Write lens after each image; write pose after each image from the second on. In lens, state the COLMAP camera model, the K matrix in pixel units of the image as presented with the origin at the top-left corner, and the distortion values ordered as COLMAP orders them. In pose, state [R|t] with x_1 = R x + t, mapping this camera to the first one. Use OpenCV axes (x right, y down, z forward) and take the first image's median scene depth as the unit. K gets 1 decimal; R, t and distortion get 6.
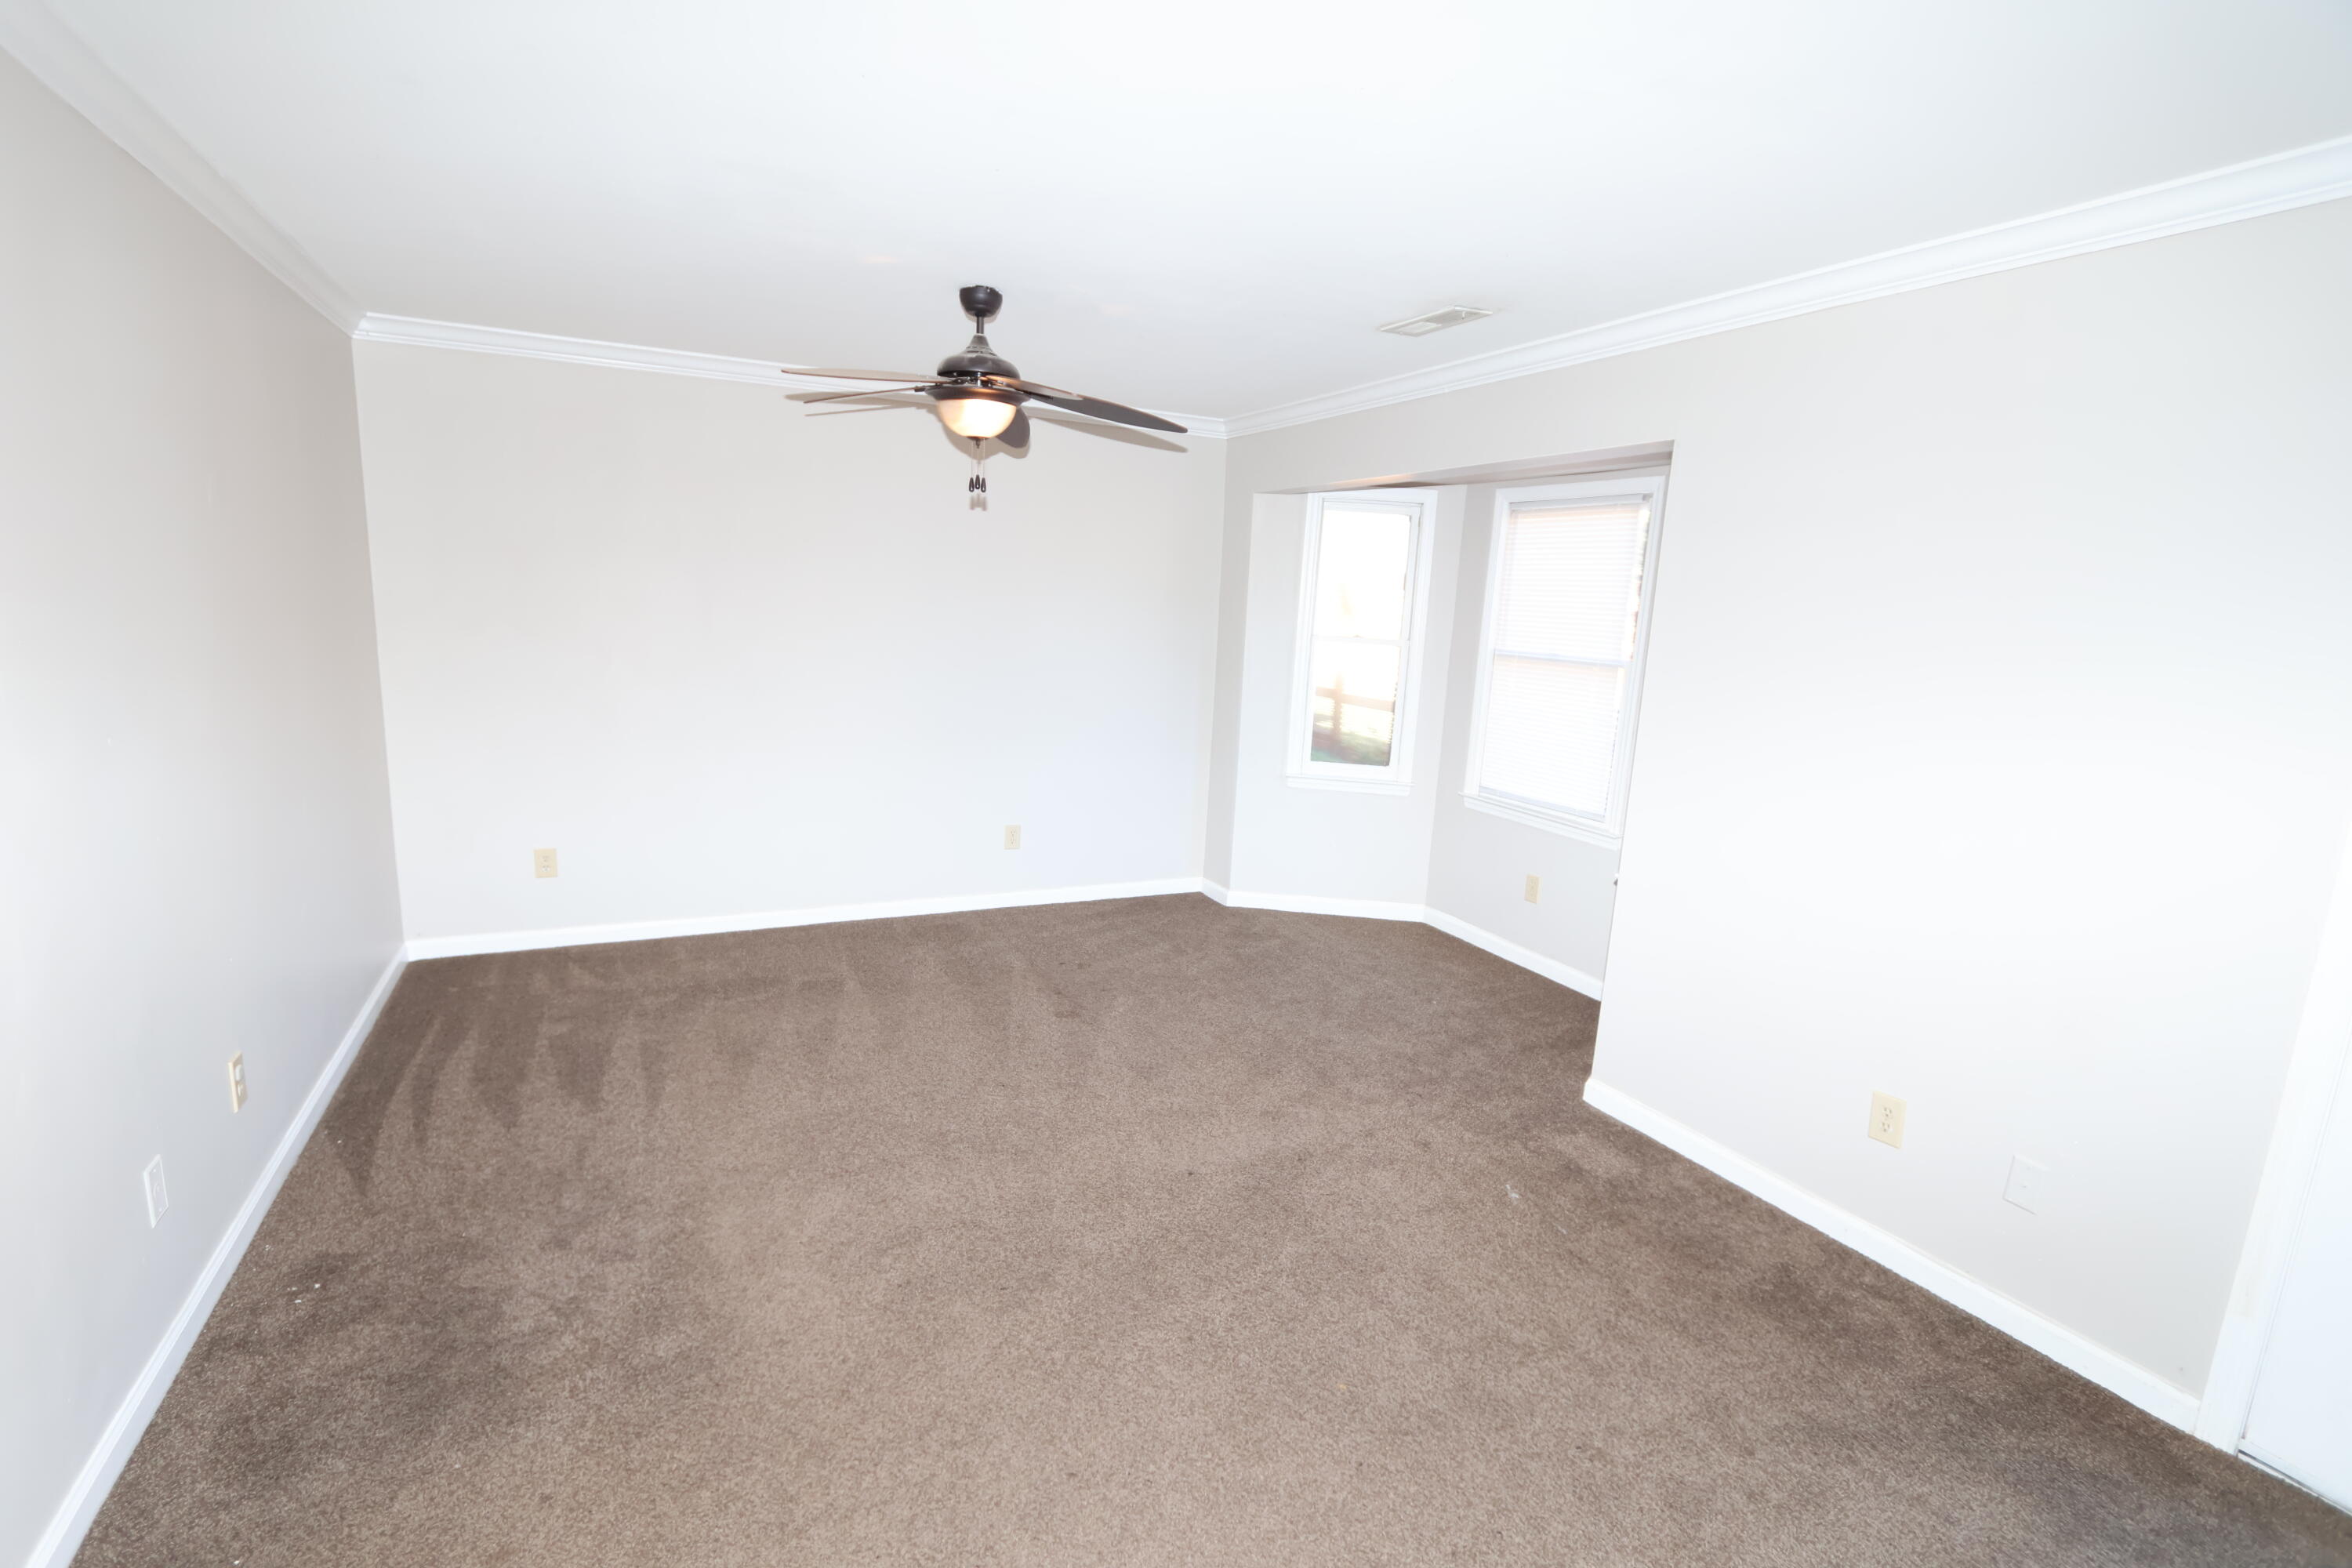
lens RADIAL K [[1093.4, 0, 1164.3], [0, 1093.4, 803.2], [0, 0, 1]] dist [-0.002995, -0.000347]
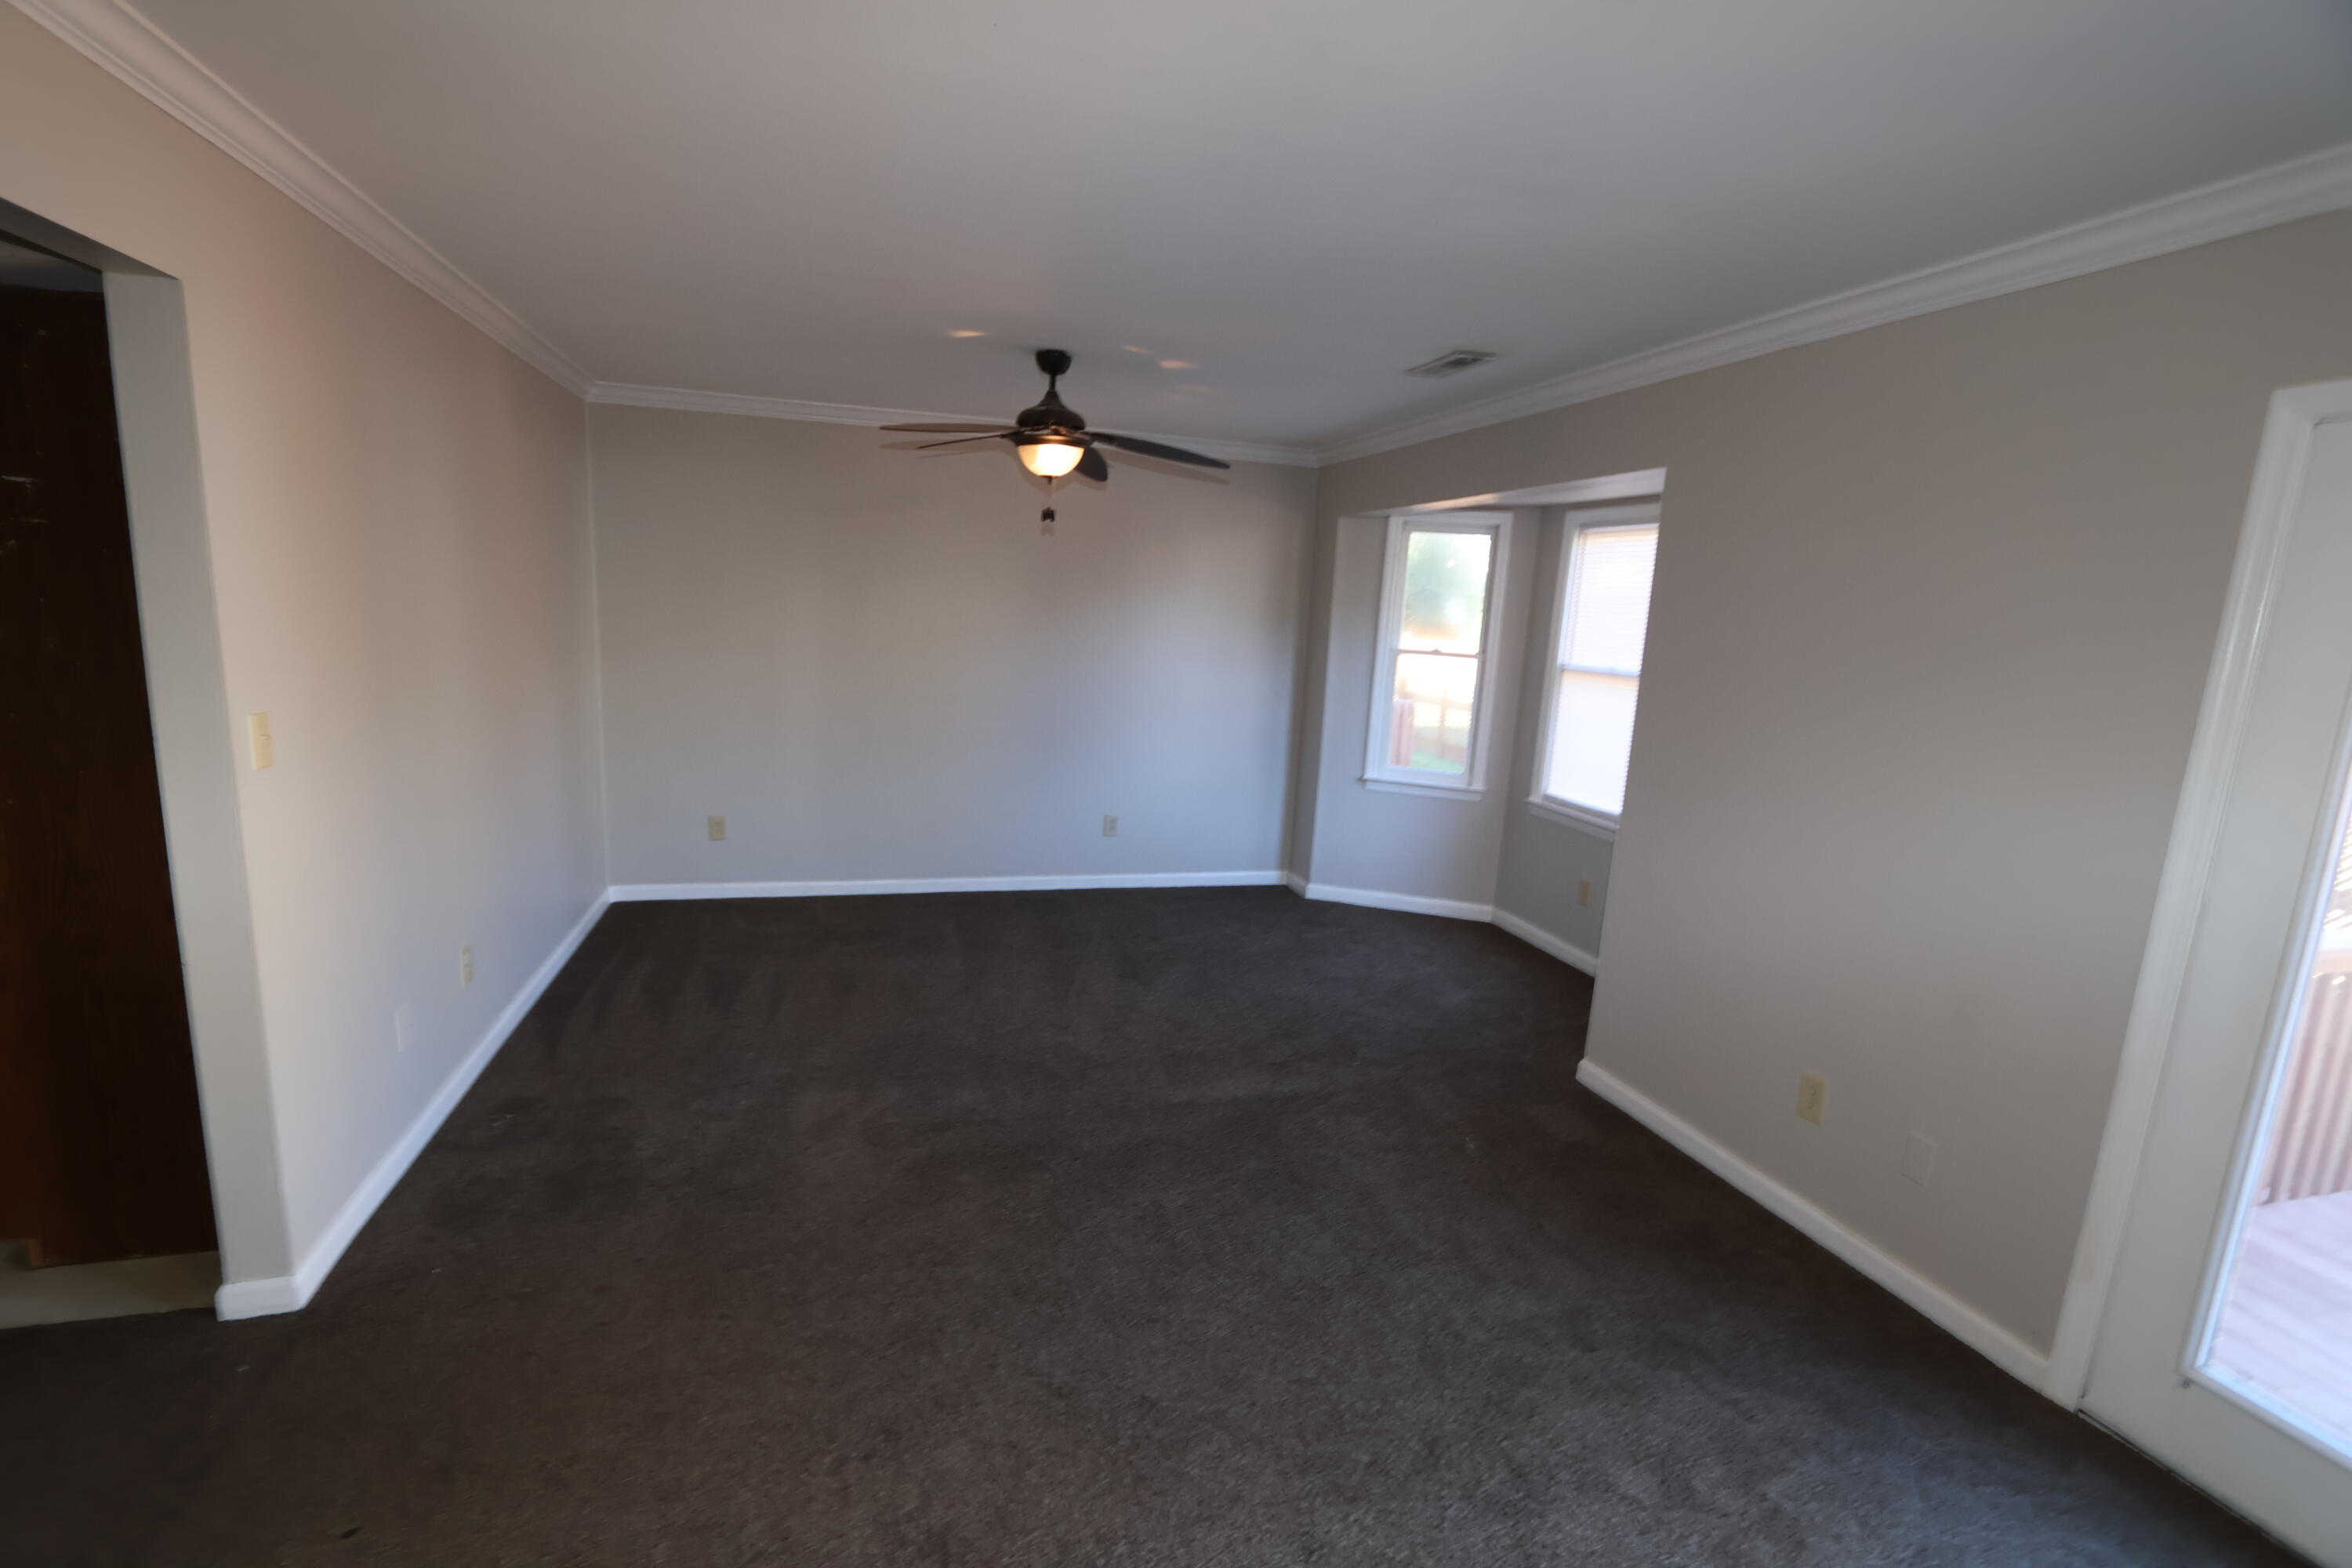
lens RADIAL K [[1080.4, 0, 1175.7], [0, 1080.4, 822.5], [0, 0, 1]] dist [0.003165, 0.000115]
pose [[0.985803, 0.036274, -0.163942, 0.170976], [-0.035486, 0.999340, 0.007734, 0.026214], [0.164115, -0.001807, 0.986440, -0.132627]]
